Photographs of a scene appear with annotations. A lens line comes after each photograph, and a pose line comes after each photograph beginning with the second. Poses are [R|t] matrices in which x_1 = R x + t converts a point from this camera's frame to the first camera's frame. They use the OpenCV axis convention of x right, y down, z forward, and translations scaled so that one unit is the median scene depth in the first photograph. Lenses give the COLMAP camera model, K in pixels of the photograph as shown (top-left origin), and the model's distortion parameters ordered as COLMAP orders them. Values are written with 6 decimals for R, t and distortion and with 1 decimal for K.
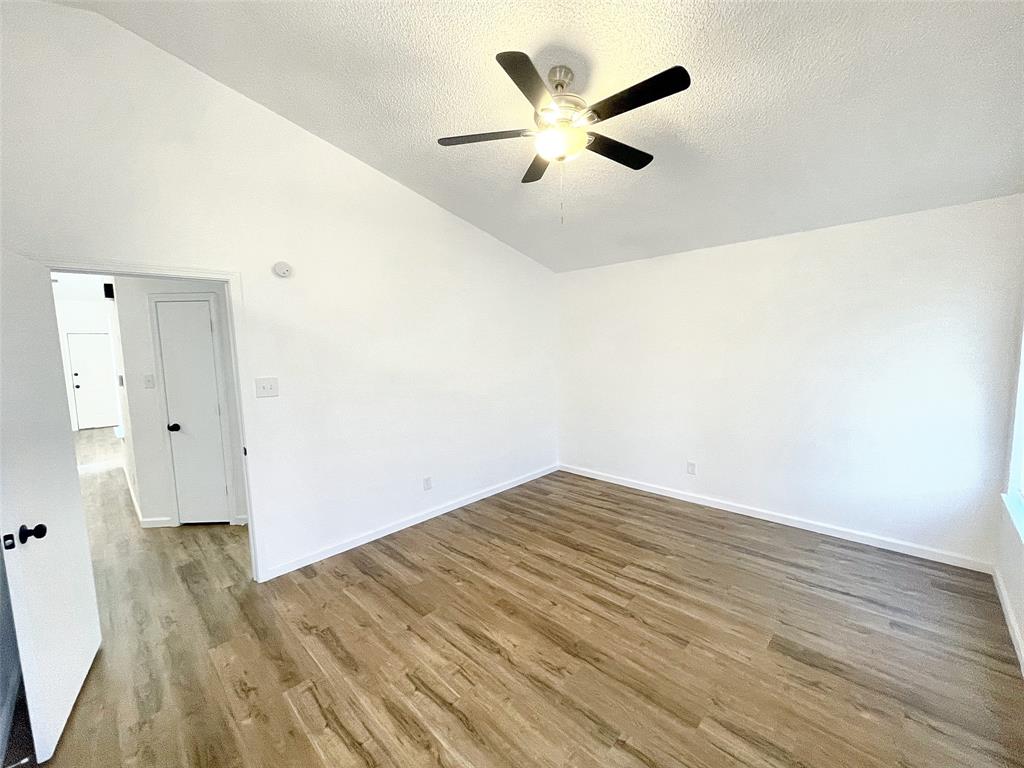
lens RADIAL K [[413.9, 0, 516.0], [0, 413.9, 381.2], [0, 0, 1]] dist [-0.007164, 0.000256]
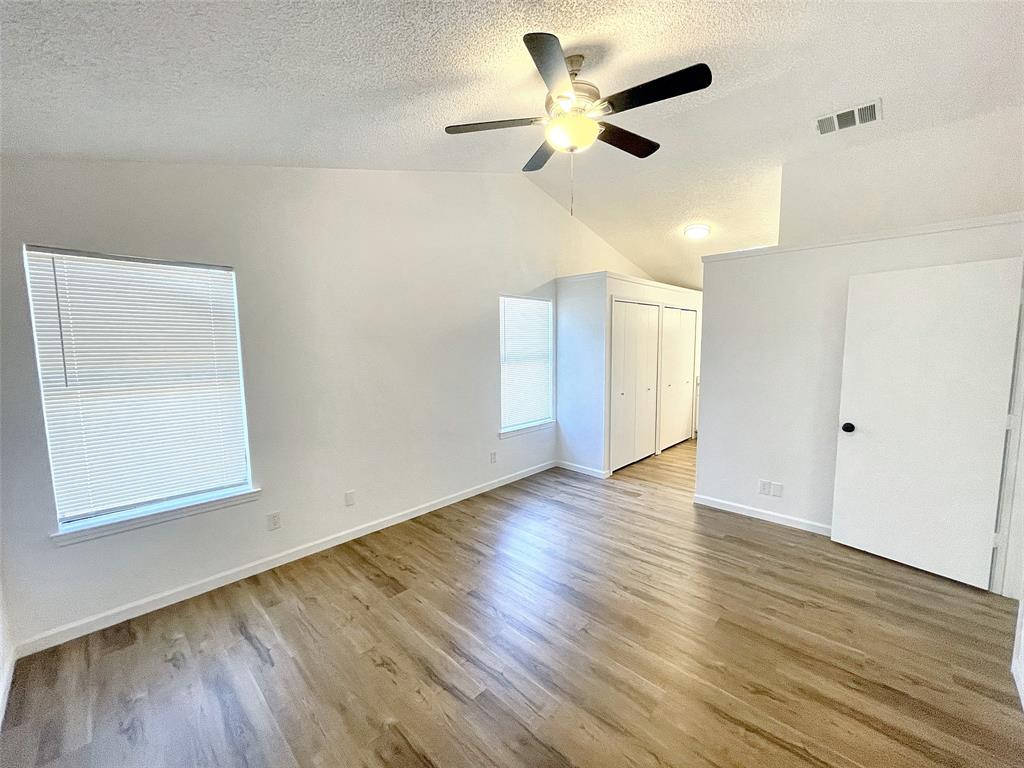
lens RADIAL K [[413.9, 0, 514.0], [0, 413.9, 383.6], [0, 0, 1]] dist [-0.007164, 0.000256]
pose [[-0.999289, 0.036554, 0.009251, 0.194542], [0.037660, 0.979735, 0.196726, -0.147638], [-0.001873, 0.196934, -0.980415, 1.582098]]
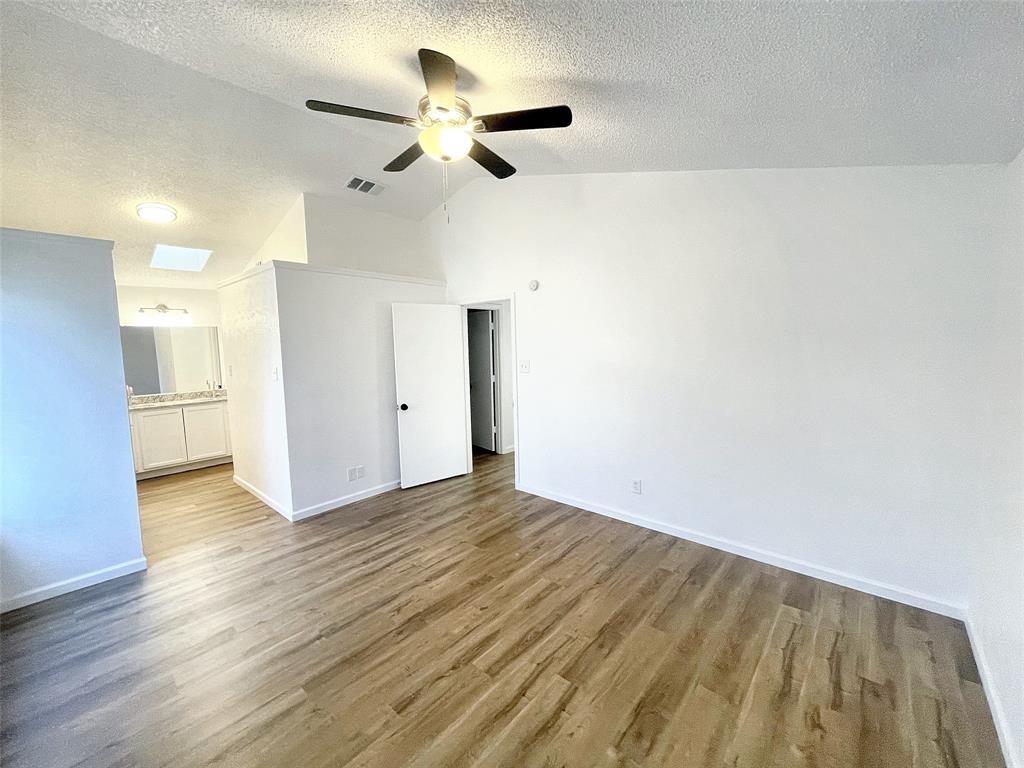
lens RADIAL K [[413.9, 0, 514.9], [0, 413.9, 381.7], [0, 0, 1]] dist [-0.007164, 0.000256]
pose [[0.045849, 0.124070, -0.991214, 0.895846], [-0.076143, 0.989805, 0.120371, -0.106584], [0.996042, 0.069955, 0.054829, 0.878770]]
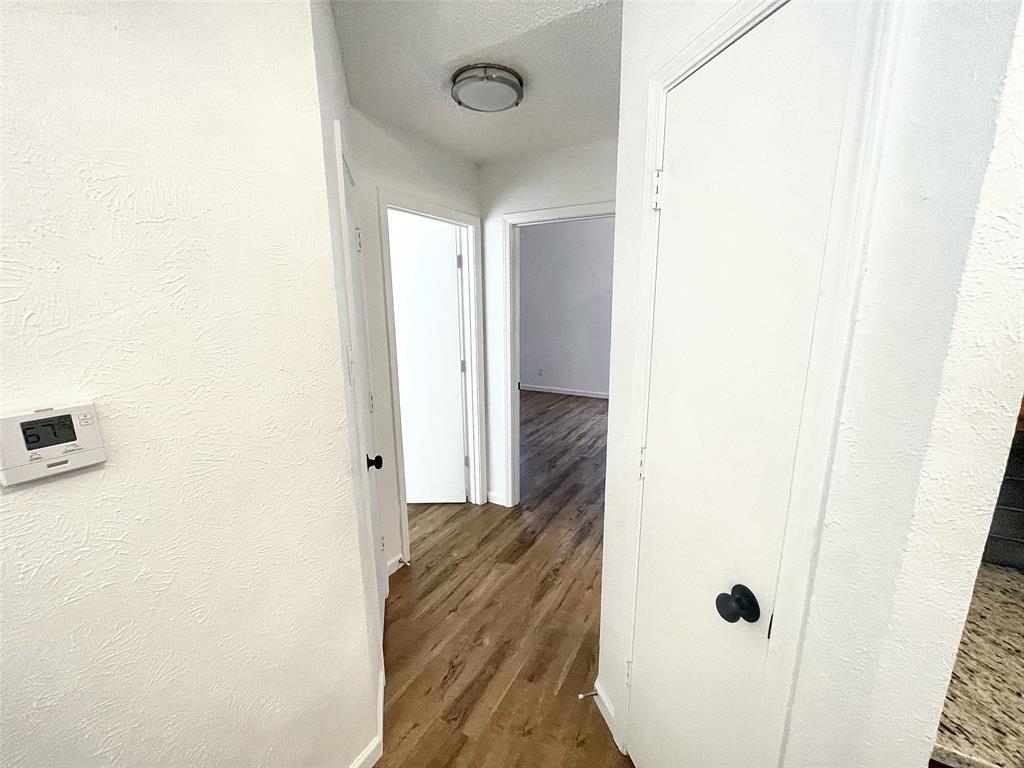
lens RADIAL K [[413.9, 0, 513.9], [0, 413.9, 382.8], [0, 0, 1]] dist [-0.007164, 0.000256]
pose [[-0.242798, -0.163010, 0.956283, -1.651408], [0.113896, 0.974172, 0.194978, -0.051483], [-0.963367, 0.156257, -0.217961, 1.207082]]
